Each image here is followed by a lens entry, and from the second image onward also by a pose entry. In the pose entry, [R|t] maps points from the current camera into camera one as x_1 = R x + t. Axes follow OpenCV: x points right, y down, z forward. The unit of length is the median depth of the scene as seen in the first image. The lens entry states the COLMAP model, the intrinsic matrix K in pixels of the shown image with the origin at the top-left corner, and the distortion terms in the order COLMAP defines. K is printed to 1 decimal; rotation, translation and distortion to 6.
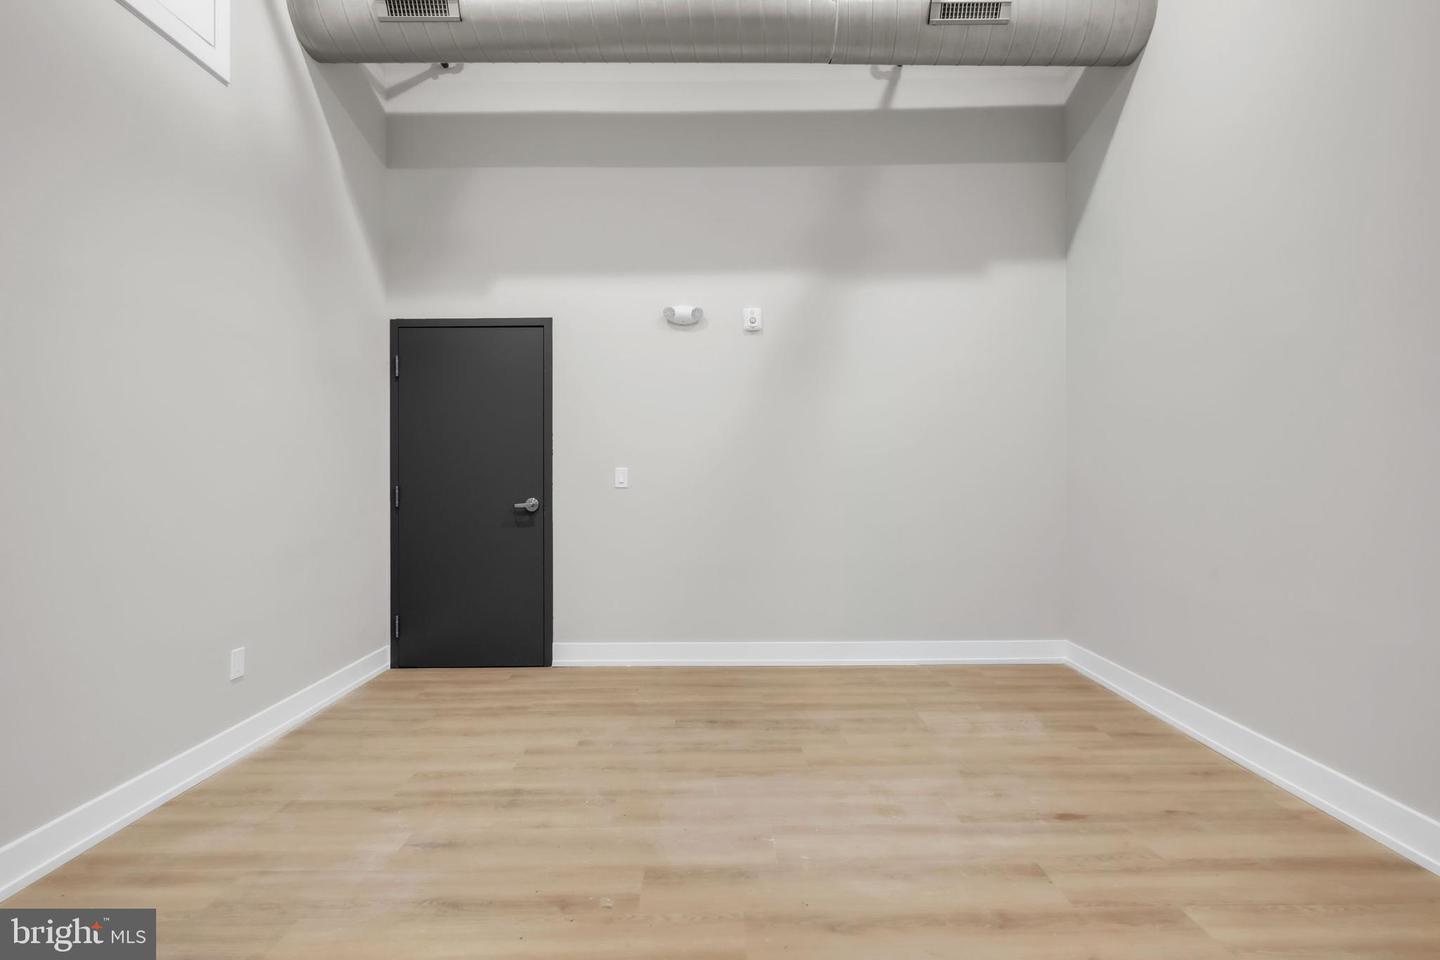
lens RADIAL K [[648.1, 0, 720.0], [0, 648.1, 480.0], [0, 0, 1]] dist [0.001142, -0.000266]
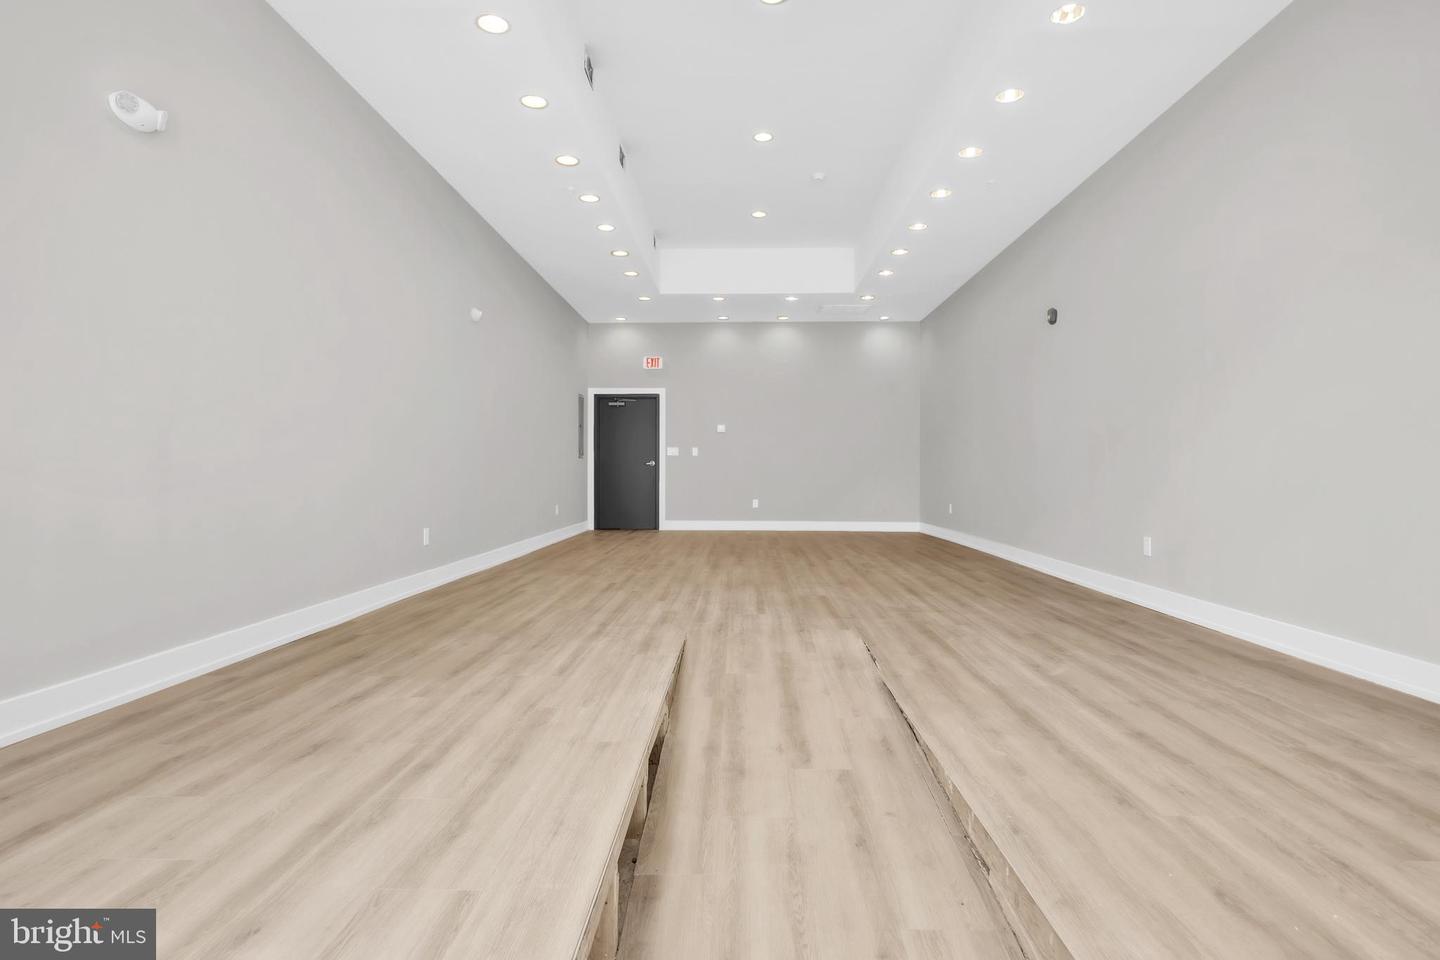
lens RADIAL K [[760.9, 0, 720.0], [0, 760.9, 480.0], [0, 0, 1]] dist [-0.002518, 0.000240]
pose [[0.999737, 0.013188, -0.018737, 0.025484], [-0.013268, 0.999903, -0.004171, 0.106903], [0.018680, 0.004419, 0.999816, -1.887997]]
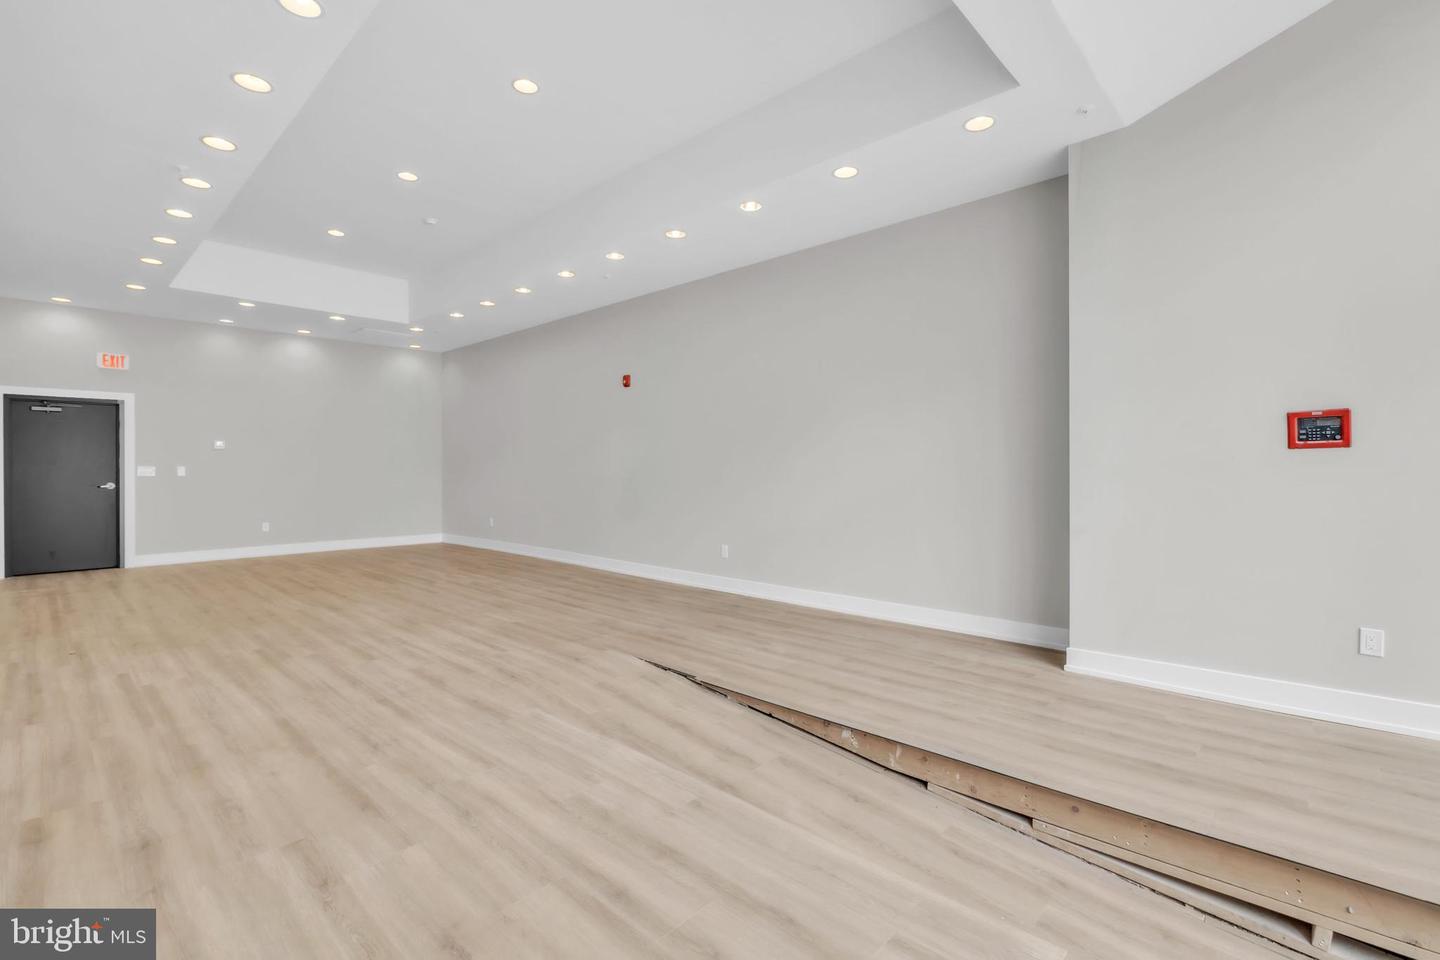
lens RADIAL K [[648.1, 0, 720.0], [0, 648.1, 480.0], [0, 0, 1]] dist [0.001142, -0.000266]
pose [[0.676053, -0.004733, 0.736838, -0.483076], [0.004620, 0.999987, 0.002184, 0.021607], [-0.736838, 0.001927, 0.676066, -1.703066]]
